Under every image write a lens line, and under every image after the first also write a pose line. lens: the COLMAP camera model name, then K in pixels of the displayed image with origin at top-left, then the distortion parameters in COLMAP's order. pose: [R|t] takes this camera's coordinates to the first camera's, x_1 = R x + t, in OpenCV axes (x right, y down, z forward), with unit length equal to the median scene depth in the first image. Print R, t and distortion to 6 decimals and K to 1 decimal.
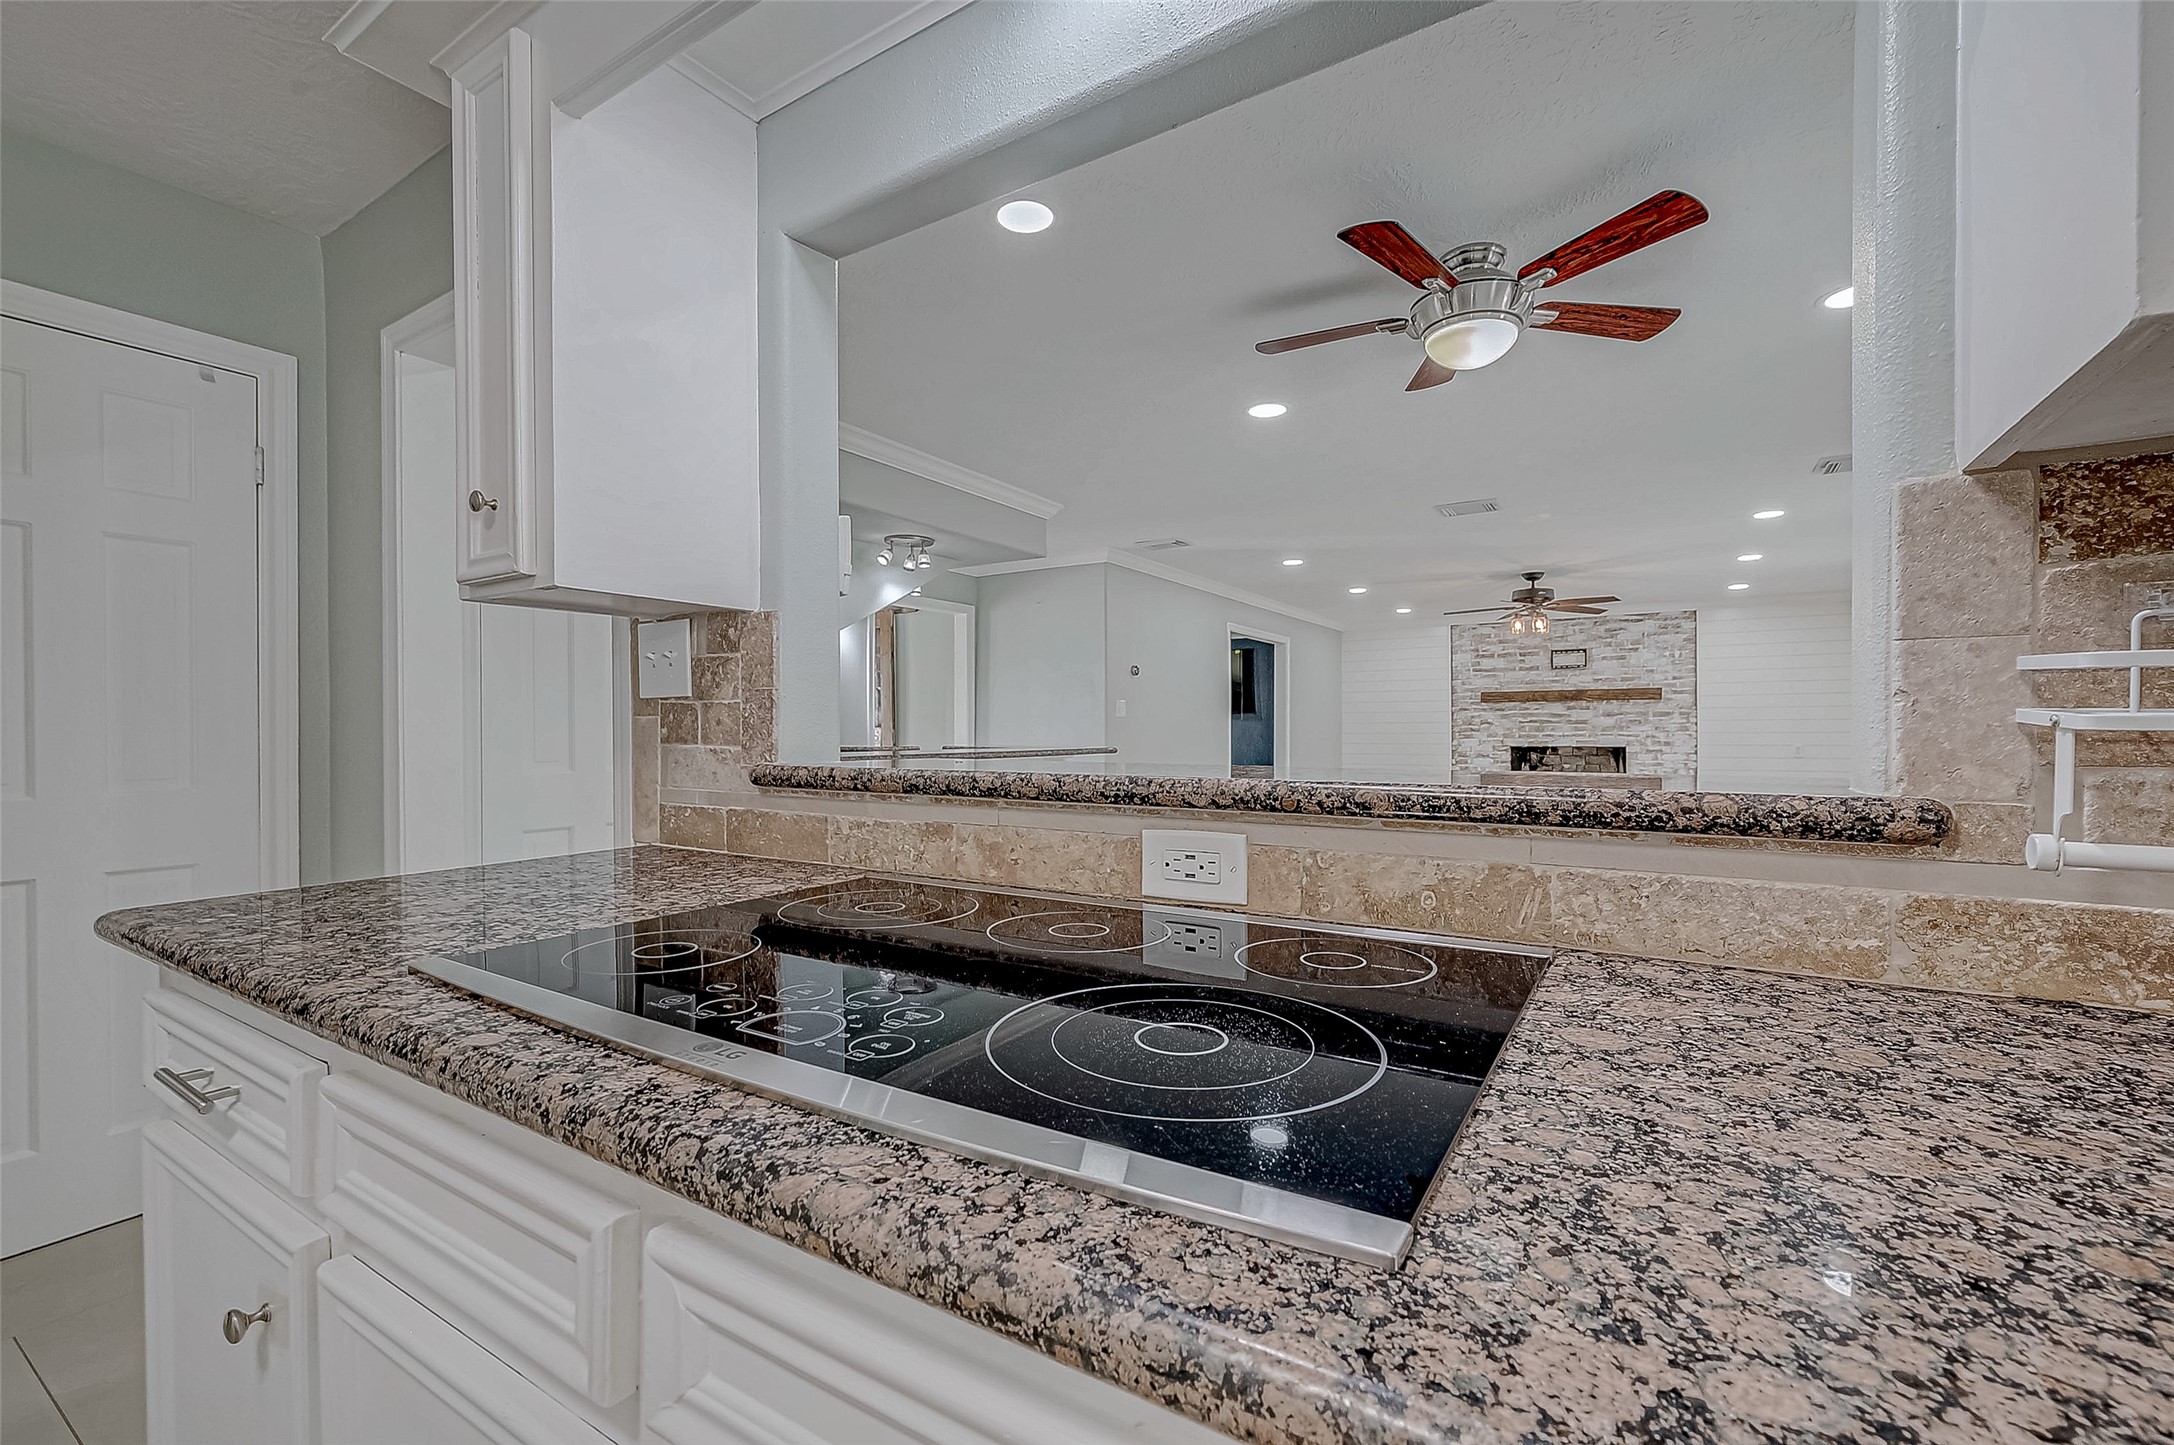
lens RADIAL K [[865.3, 0, 1099.7], [0, 865.3, 730.5], [0, 0, 1]] dist [-0.001437, 0.000111]
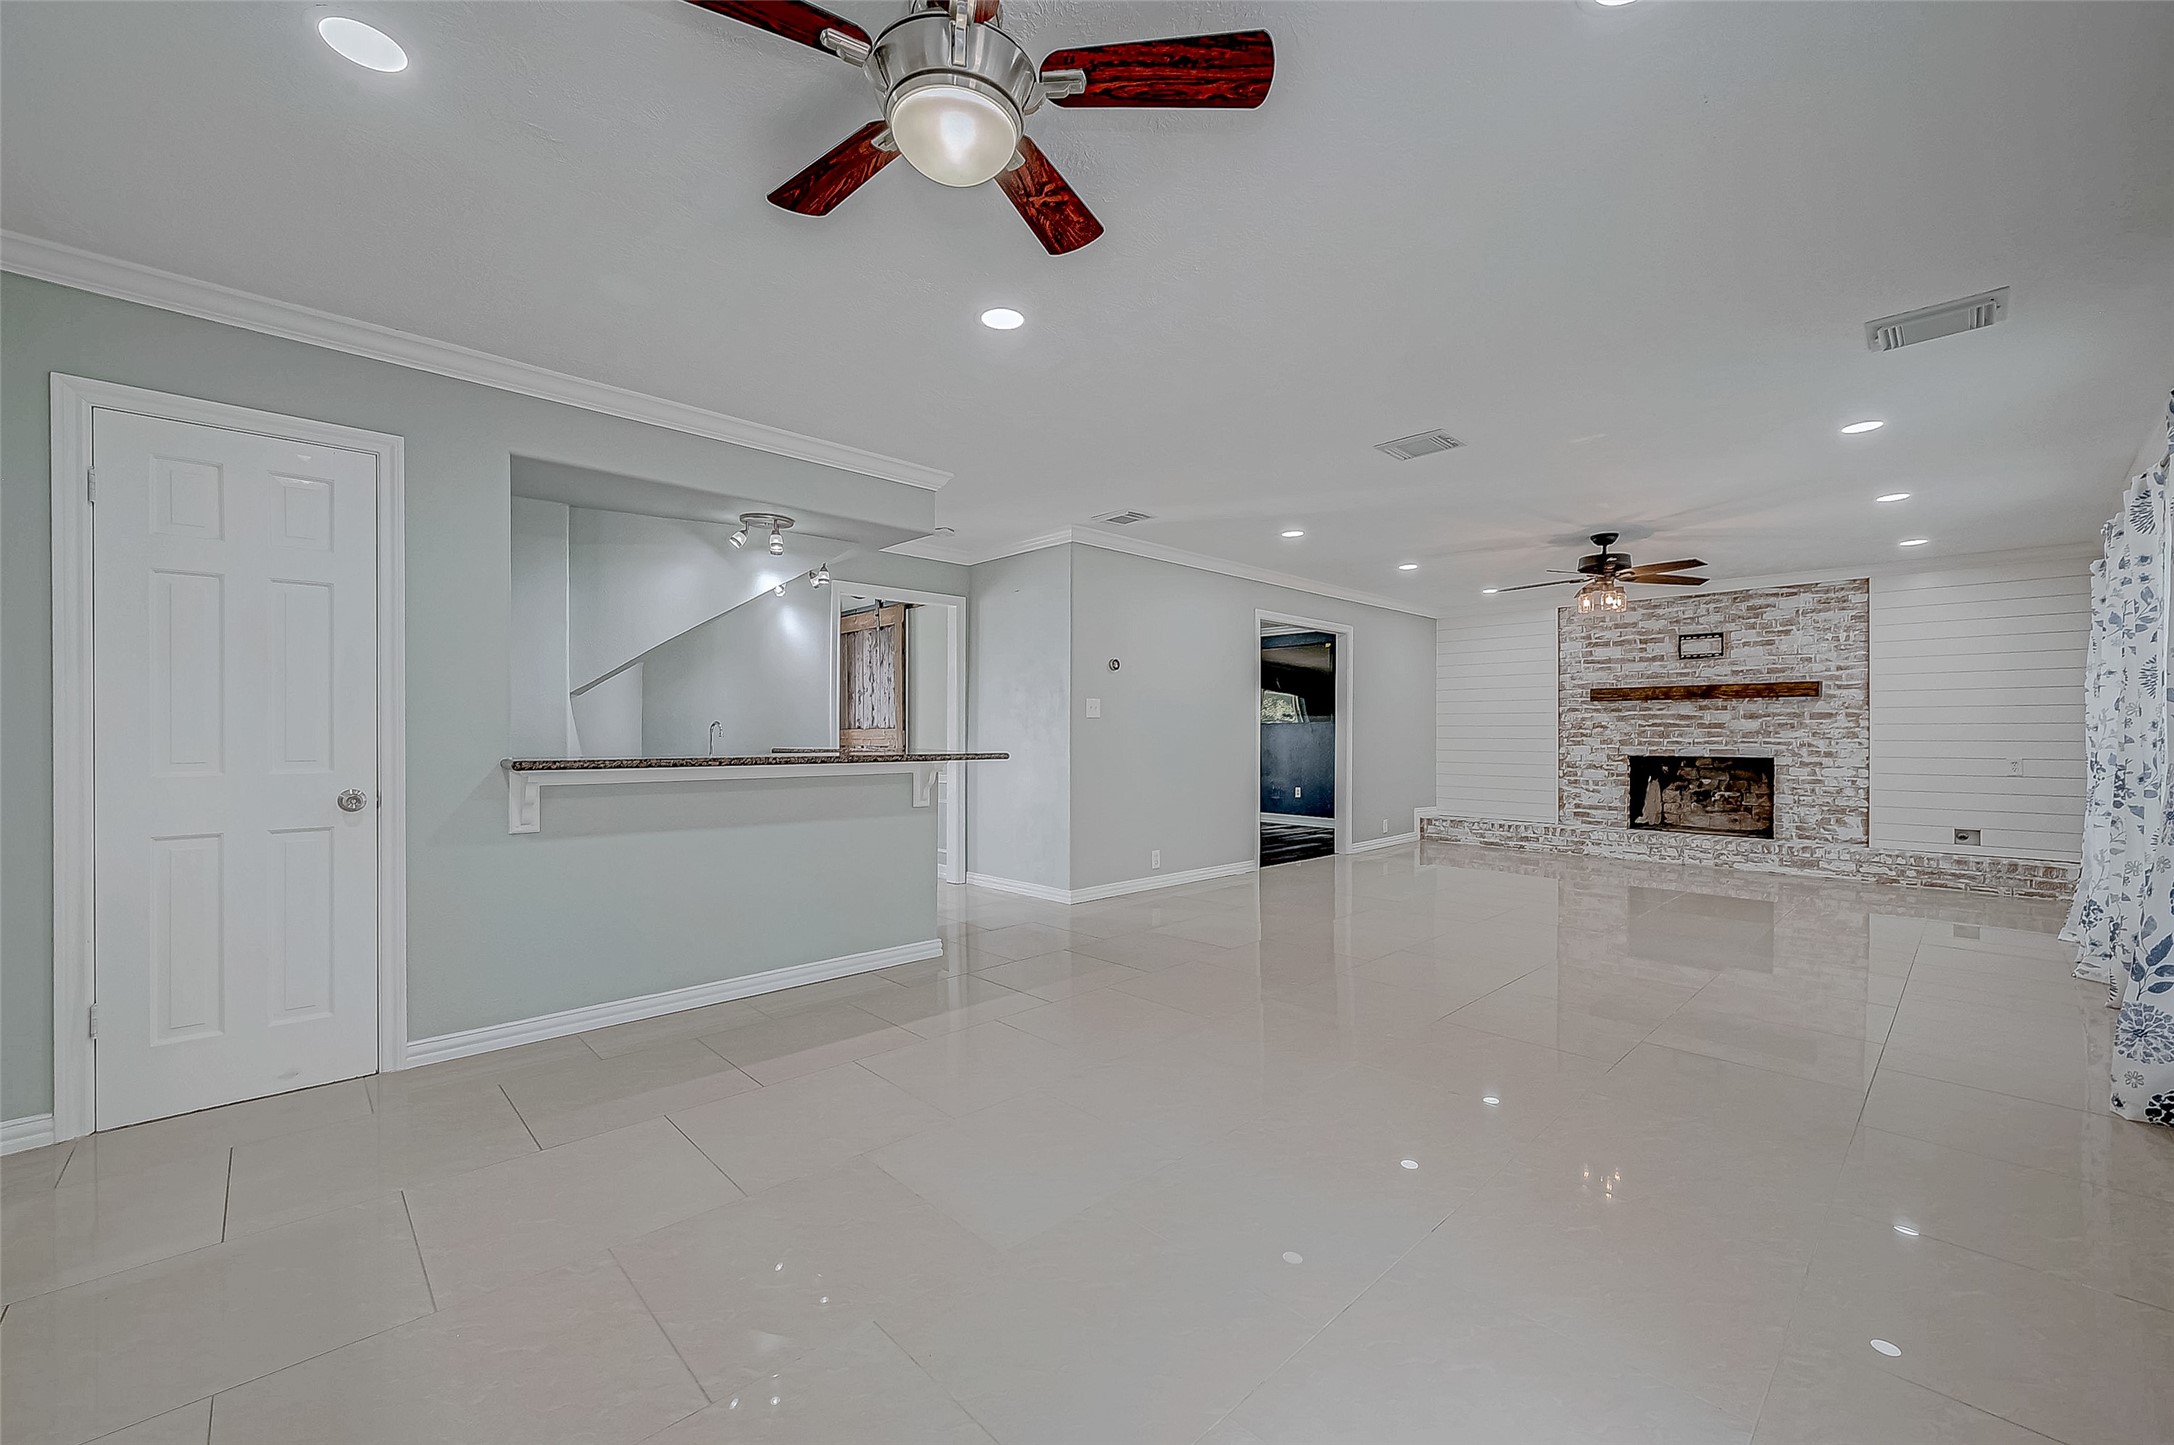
lens RADIAL K [[865.3, 0, 1198.3], [0, 865.3, 738.9], [0, 0, 1]] dist [-0.001437, 0.000111]
pose [[0.980334, 0.005364, -0.197271, 0.259049], [-0.004240, 0.999972, 0.006118, -0.000642], [0.197298, -0.005161, 0.980330, 0.139848]]
